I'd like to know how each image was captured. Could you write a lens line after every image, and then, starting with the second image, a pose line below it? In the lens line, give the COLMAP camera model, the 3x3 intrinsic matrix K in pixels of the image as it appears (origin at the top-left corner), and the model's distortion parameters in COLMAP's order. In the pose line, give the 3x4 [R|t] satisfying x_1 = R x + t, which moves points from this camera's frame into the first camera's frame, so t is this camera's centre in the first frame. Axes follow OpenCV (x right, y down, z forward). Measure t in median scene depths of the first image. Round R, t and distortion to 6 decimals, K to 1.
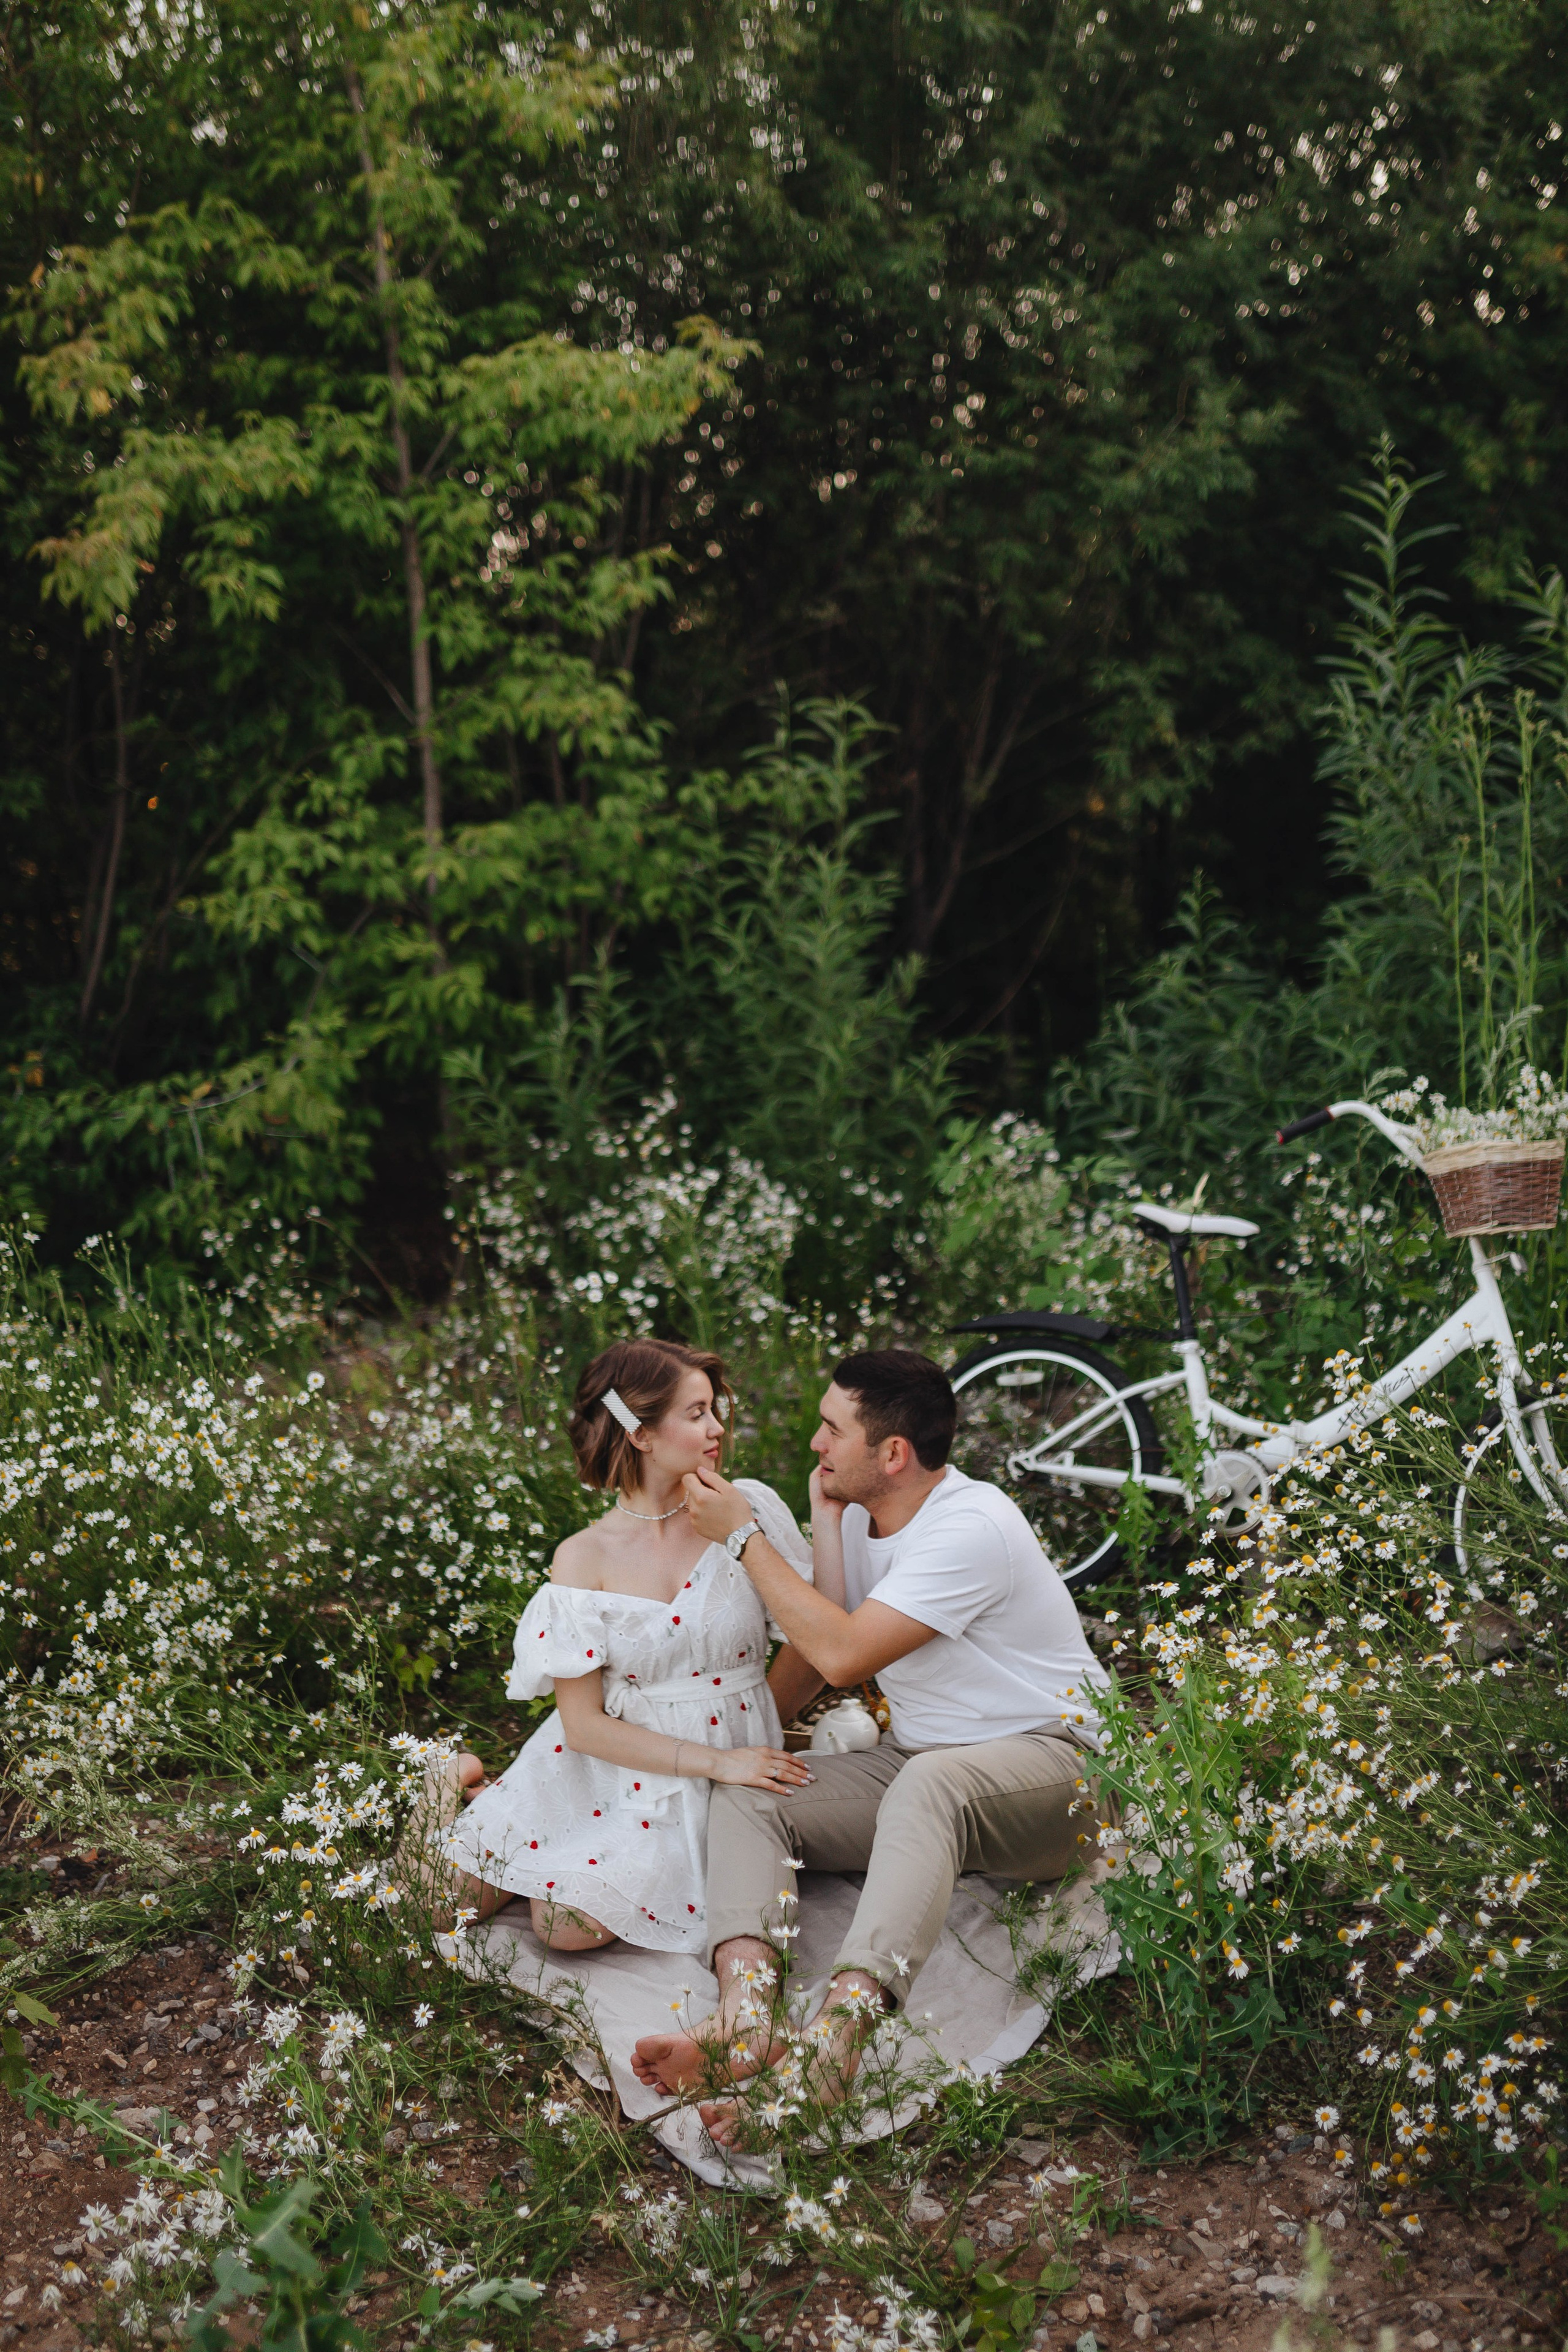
lens RADIAL K [[2291.2, 0, 785.4], [0, 2291.2, 1171.4], [0, 0, 1]] dist [0.013746, 0.000000]
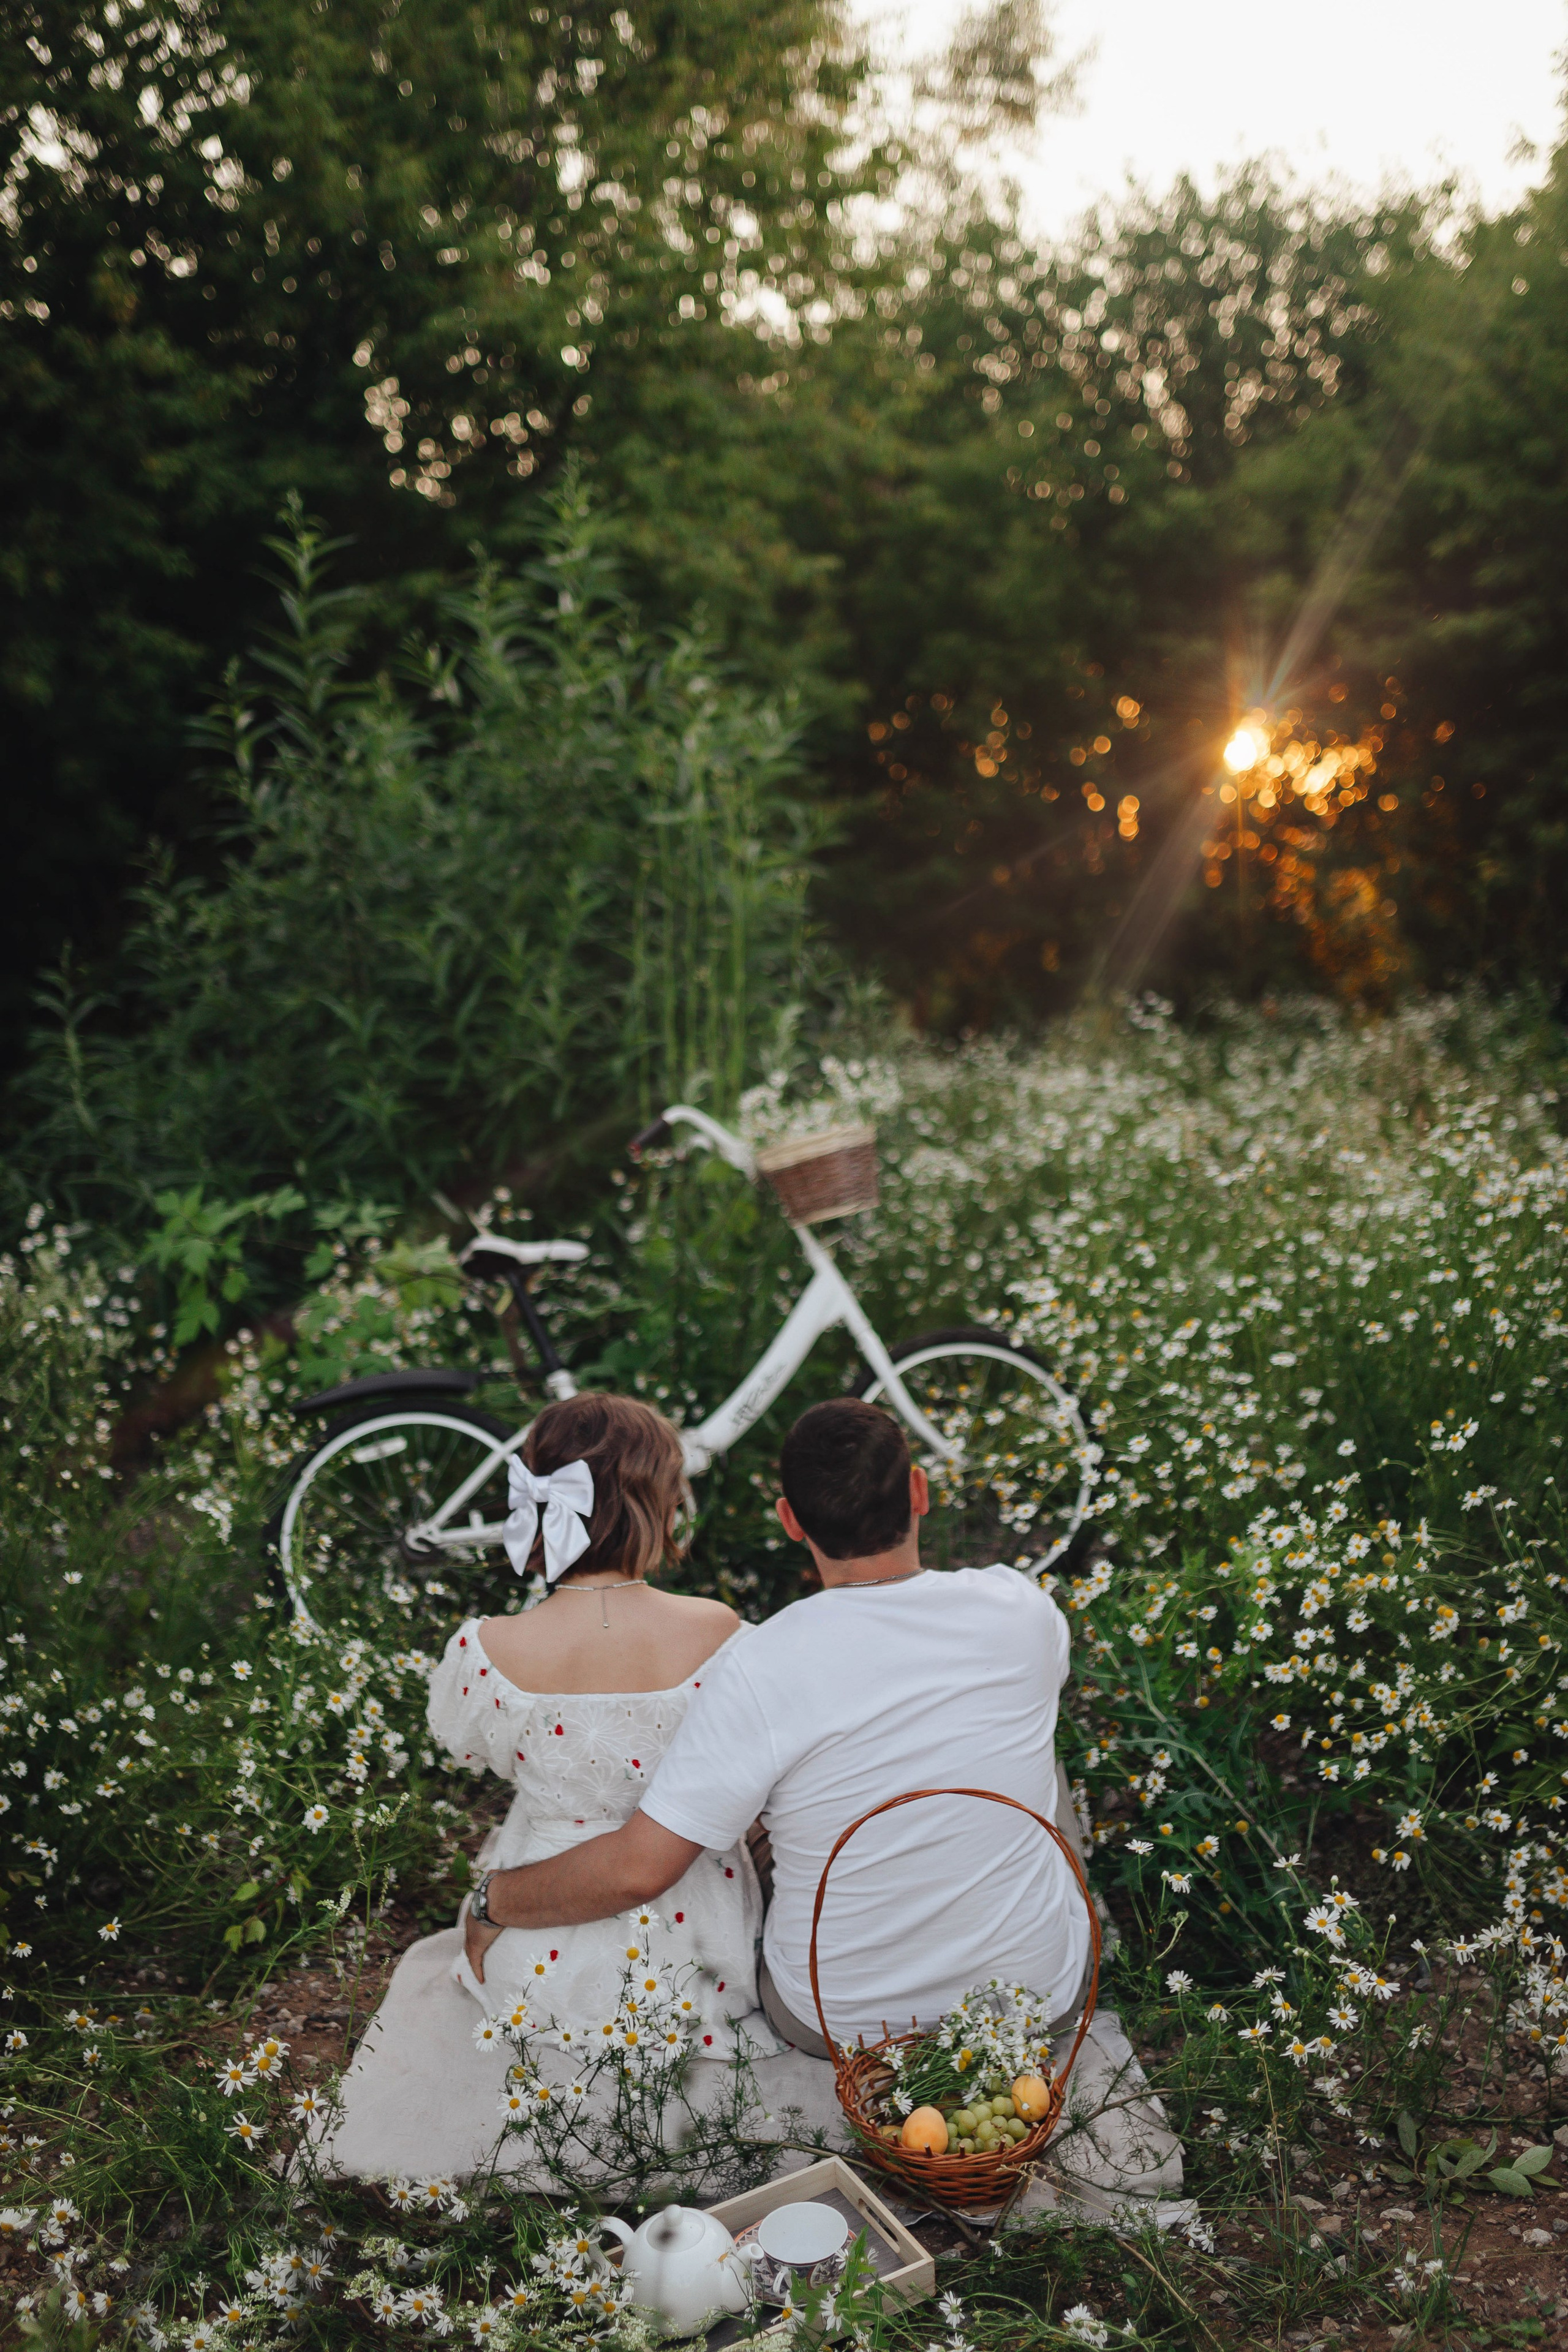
lens RADIAL K [[2291.2, 0, 783.6], [0, 2291.2, 1181.2], [0, 0, 1]] dist [0.013746, 0.000000]
pose [[0.701552, -0.092907, 0.706536, -0.429415], [0.139181, 0.990235, -0.007986, 0.015161], [-0.698895, 0.103939, 0.707632, 0.247752]]
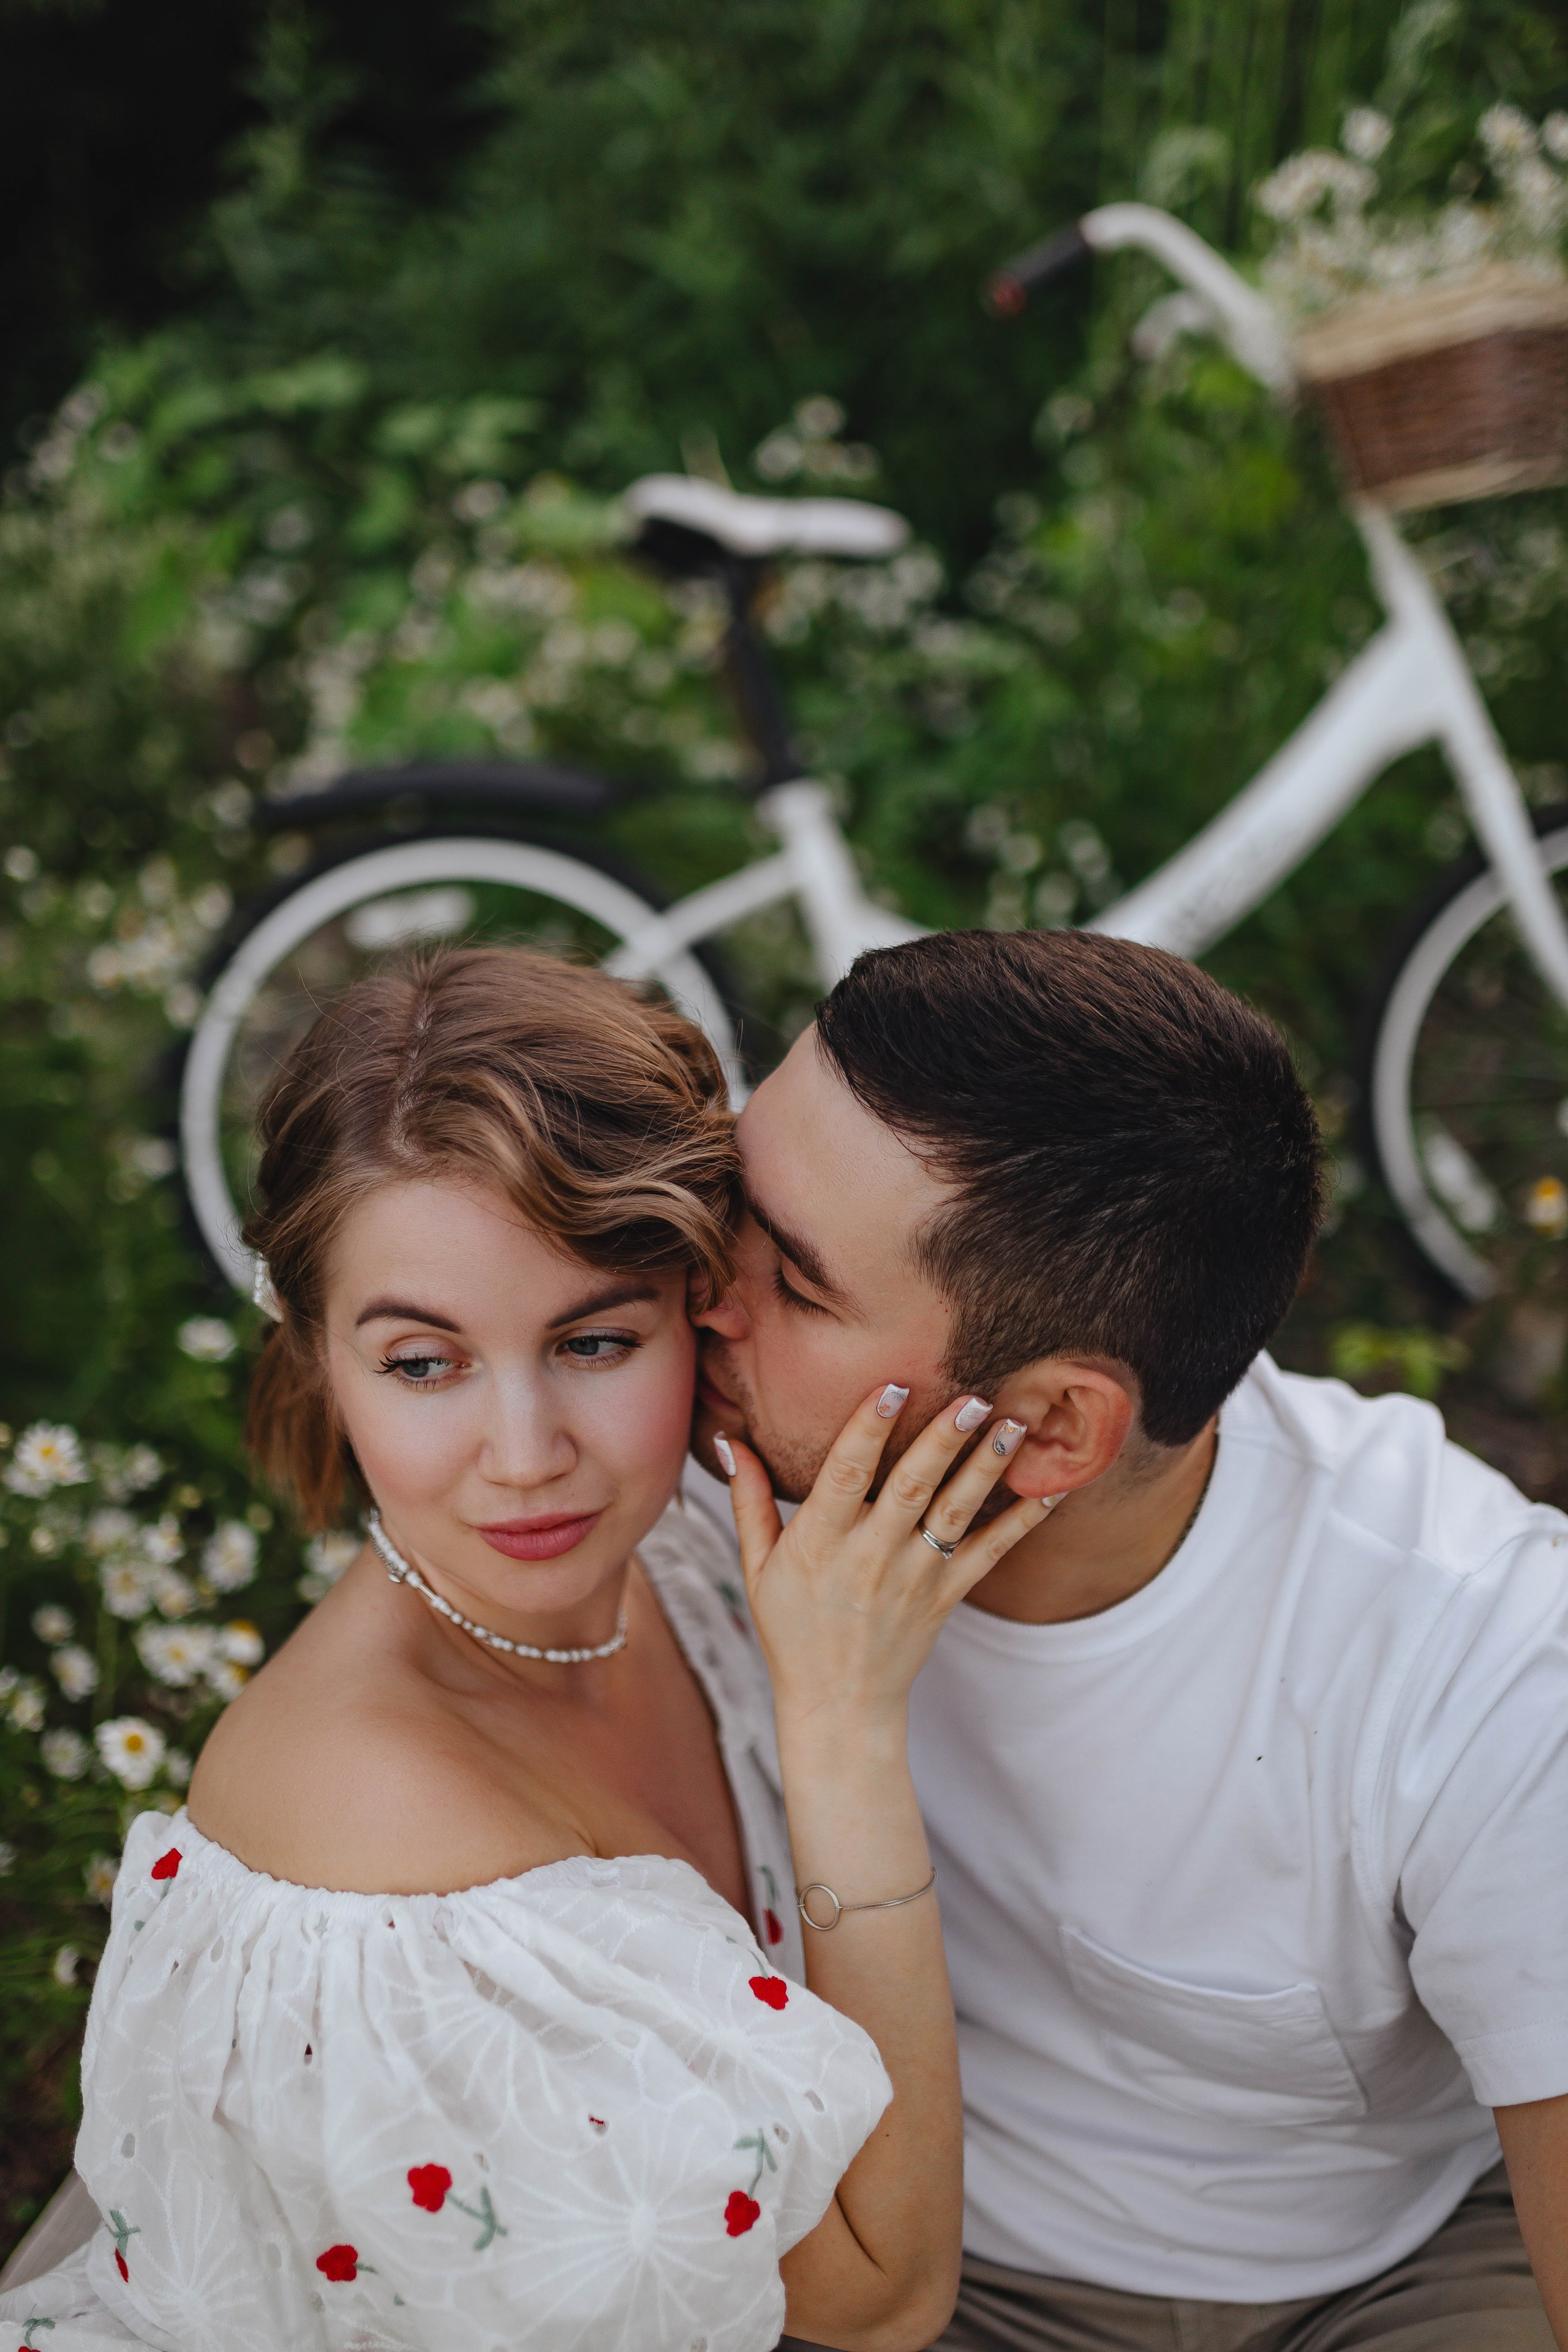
lens RADIAL K [[2291.2, 0, 798.0], [0, 2291.2, 1194.8], [0, 0, 1]] dist [0.013746, 0.000000]
pose [[0.870032, -0.175882, 0.460554, -0.046382], [0.059792, 0.964945, 0.255552, 0.034828], [-0.489356, -0.194802, 0.850049, 0.600962]]
